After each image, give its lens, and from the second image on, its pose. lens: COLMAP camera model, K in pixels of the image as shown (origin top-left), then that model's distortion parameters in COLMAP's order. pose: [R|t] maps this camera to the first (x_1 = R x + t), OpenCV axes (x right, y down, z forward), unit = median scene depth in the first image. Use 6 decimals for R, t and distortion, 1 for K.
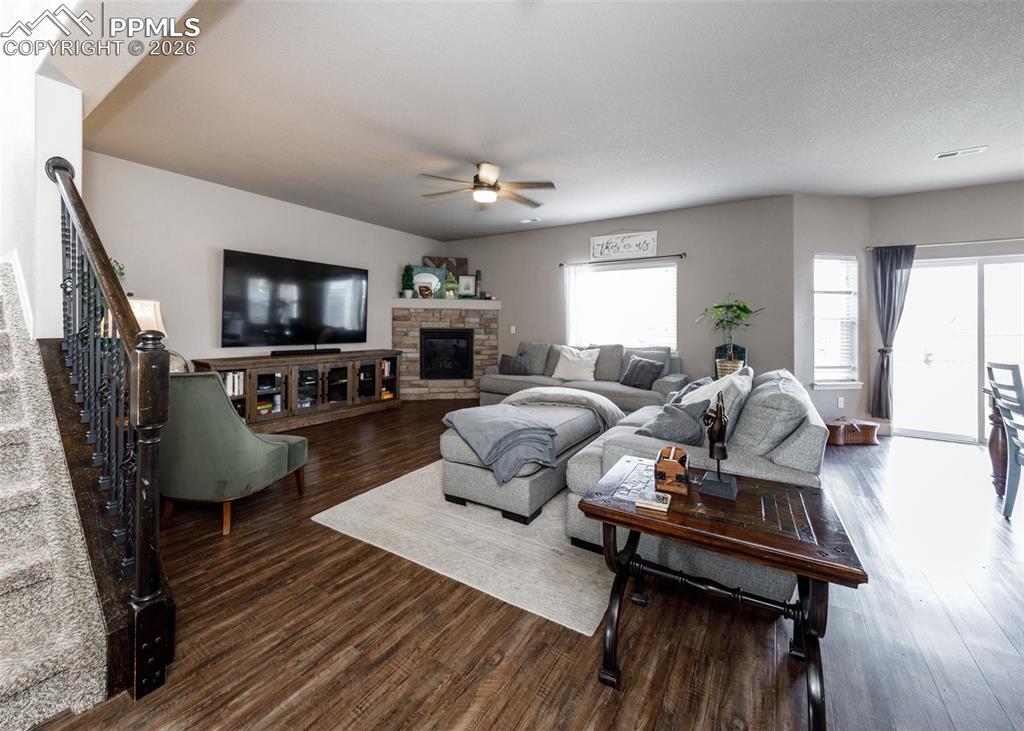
lens RADIAL K [[415.2, 0, 506.1], [0, 415.2, 319.3], [0, 0, 1]] dist [0.004271, -0.000671]
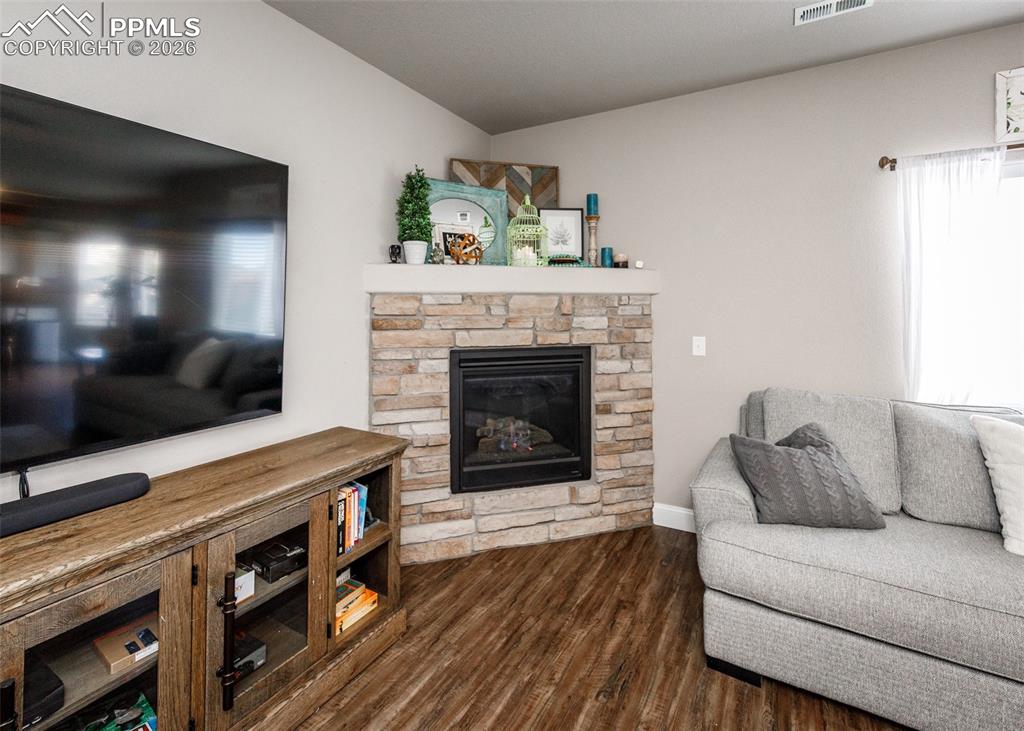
lens RADIAL K [[482.2, 0, 545.5], [0, 482.2, 284.7], [0, 0, 1]] dist [0.009123, -0.002048]
pose [[0.993903, -0.011006, 0.109707, -0.168489], [0.014369, 0.999449, -0.029918, -0.019599], [-0.109317, 0.031312, 0.993514, 0.571961]]
